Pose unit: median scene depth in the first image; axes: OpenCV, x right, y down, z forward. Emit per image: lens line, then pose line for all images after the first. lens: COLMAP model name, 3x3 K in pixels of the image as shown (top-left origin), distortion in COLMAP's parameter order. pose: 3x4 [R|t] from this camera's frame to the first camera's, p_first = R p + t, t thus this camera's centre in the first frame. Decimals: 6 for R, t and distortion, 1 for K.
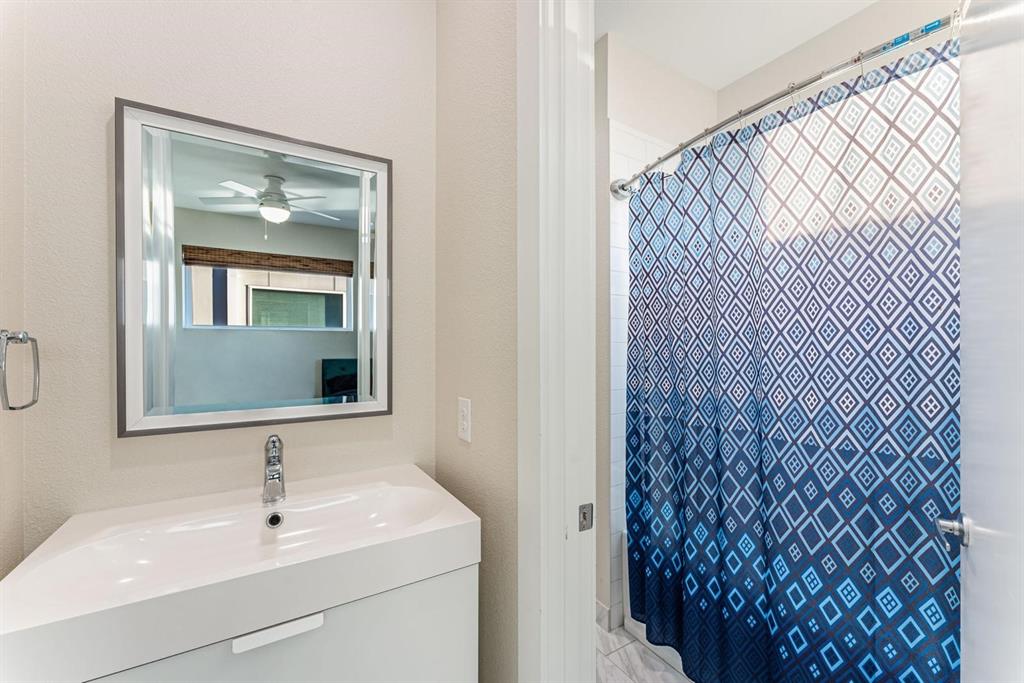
lens RADIAL K [[411.4, 0, 513.4], [0, 411.4, 344.9], [0, 0, 1]] dist [0.000565, -0.000287]
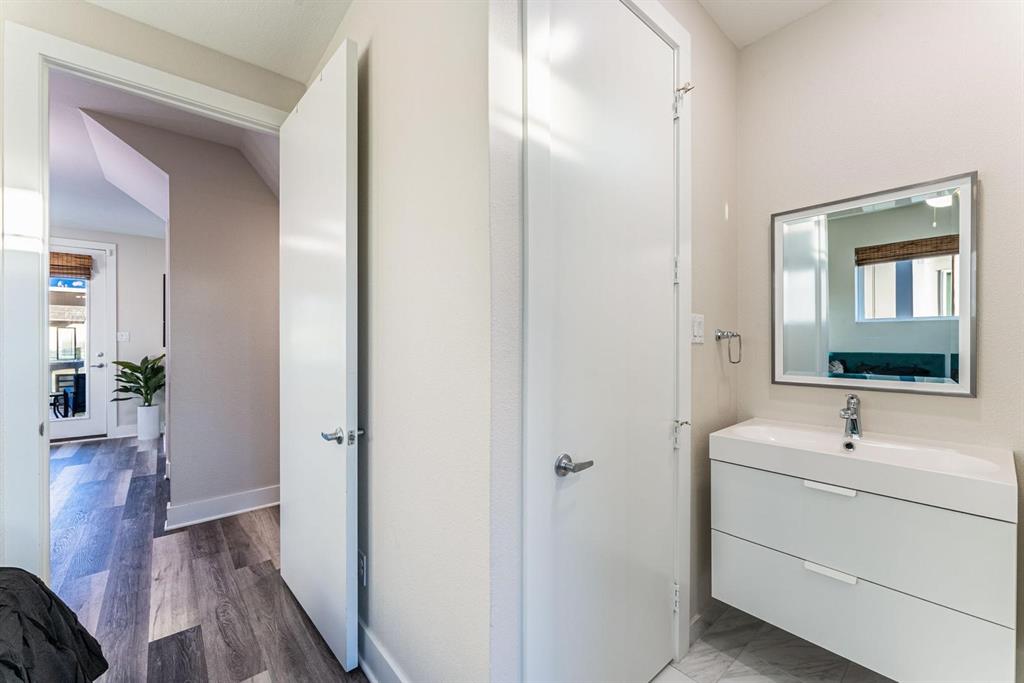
lens RADIAL K [[411.4, 0, 513.4], [0, 411.4, 344.9], [0, 0, 1]] dist [0.000565, -0.000287]
pose [[0.165116, 0.008990, -0.986233, 0.738063], [0.007955, 0.999914, 0.010447, 0.002652], [0.986242, -0.009571, 0.165031, -0.524272]]
